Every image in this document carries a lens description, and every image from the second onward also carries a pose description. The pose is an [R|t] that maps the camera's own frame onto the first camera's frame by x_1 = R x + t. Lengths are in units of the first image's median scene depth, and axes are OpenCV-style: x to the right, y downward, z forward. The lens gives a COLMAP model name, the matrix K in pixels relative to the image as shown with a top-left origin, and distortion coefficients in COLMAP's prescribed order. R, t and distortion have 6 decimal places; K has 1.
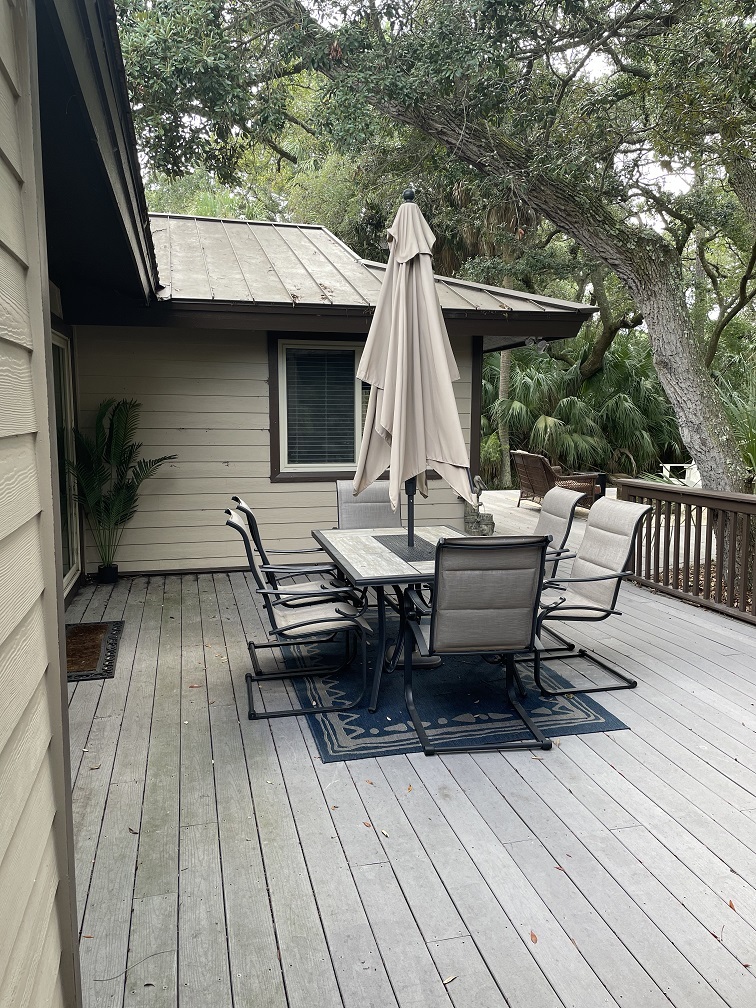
lens RADIAL K [[754.9, 0, 389.0], [0, 754.9, 504.3], [0, 0, 1]] dist [0.091649, -0.118110]
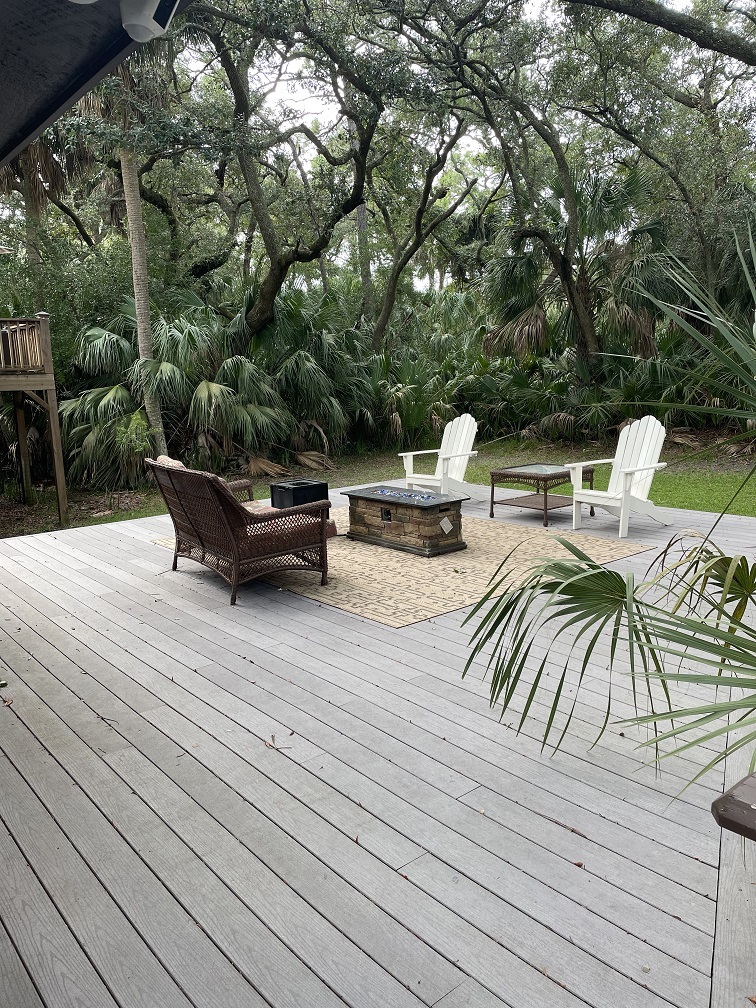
lens RADIAL K [[766.8, 0, 395.2], [0, 766.8, 501.3], [0, 0, 1]] dist [0.179720, -0.127614]
pose [[0.904882, -0.102527, 0.413129, 0.044118], [0.086981, 0.994617, 0.056320, -0.026026], [-0.416680, -0.015029, 0.908929, 0.221030]]
